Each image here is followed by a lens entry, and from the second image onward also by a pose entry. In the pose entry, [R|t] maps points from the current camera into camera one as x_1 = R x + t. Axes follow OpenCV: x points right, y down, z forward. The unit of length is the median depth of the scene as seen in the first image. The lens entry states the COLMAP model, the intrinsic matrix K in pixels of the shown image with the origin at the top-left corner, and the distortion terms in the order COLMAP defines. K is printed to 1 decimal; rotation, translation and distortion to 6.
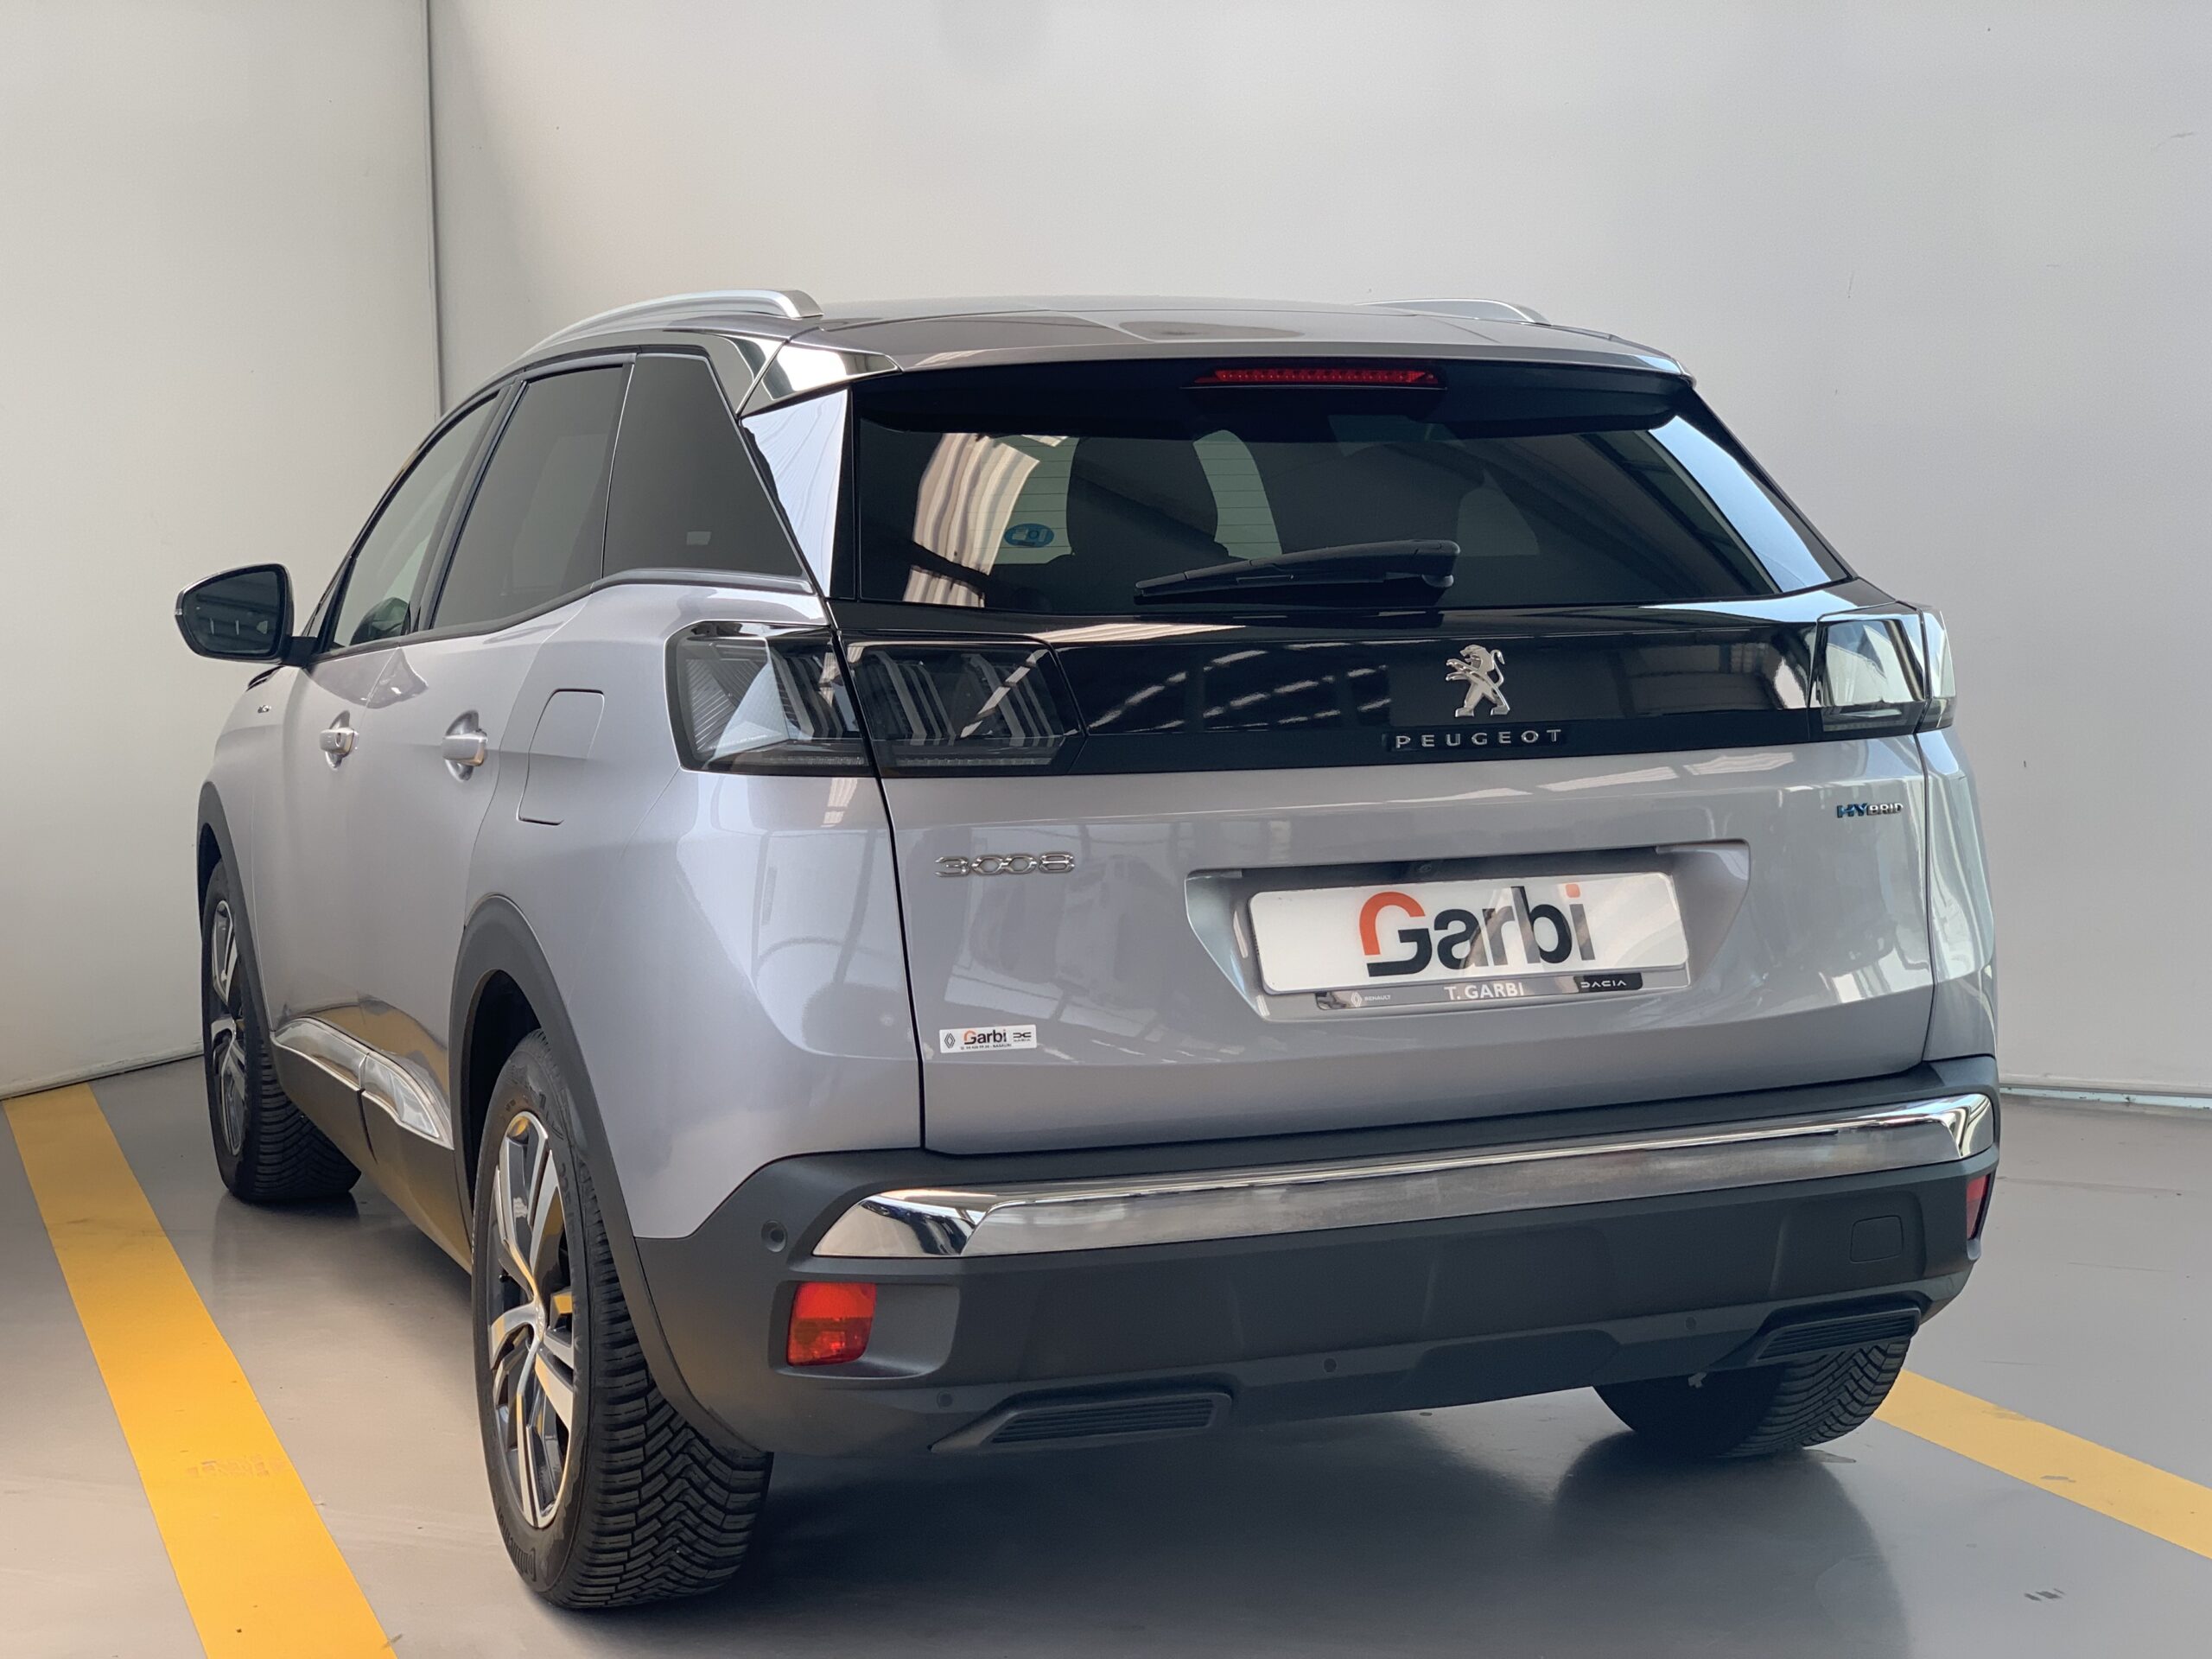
lens RADIAL K [[3293.6, 0, 1106.0], [0, 3293.6, 829.5], [0, 0, 1]] dist [-0.143388, 2.973854]
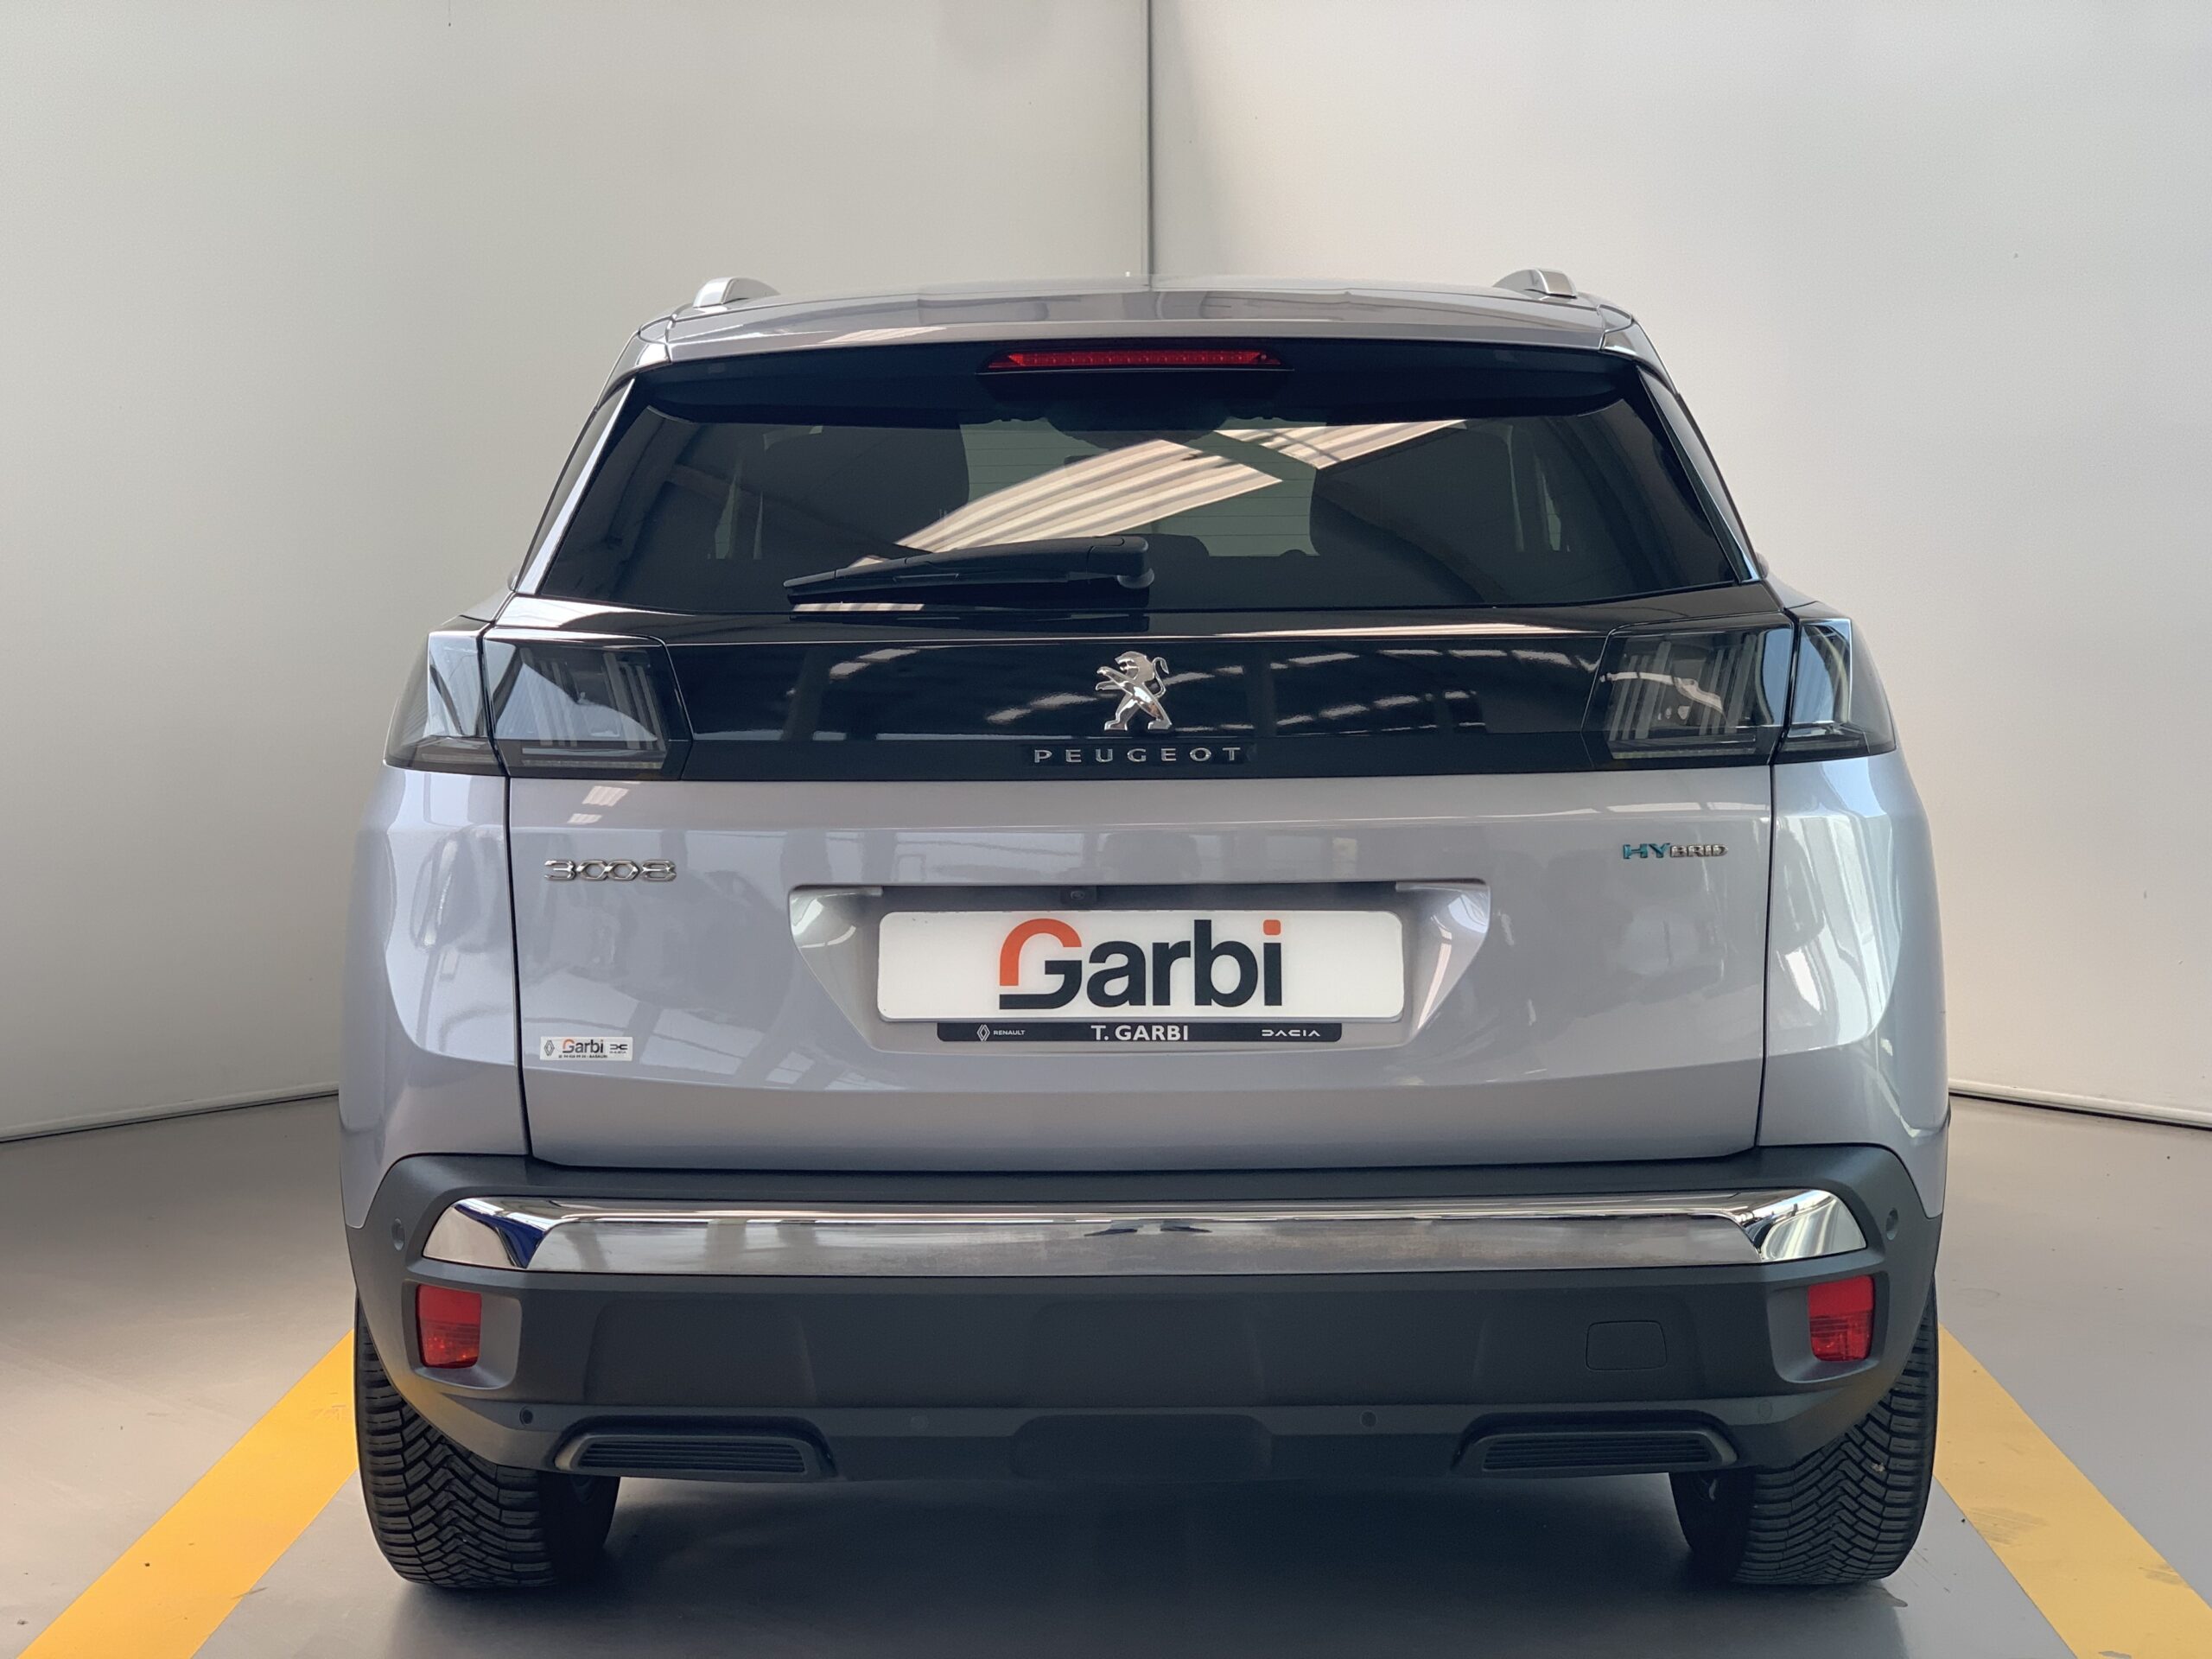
lens RADIAL K [[3279.3, 0, 1106.0], [0, 3279.3, 829.5], [0, 0, 1]] dist [-0.155936, 2.344995]
pose [[0.920814, 0.038003, -0.388147, 0.456386], [-0.036986, 0.999265, 0.010092, -0.015837], [0.388245, 0.005063, 0.921542, 0.161028]]
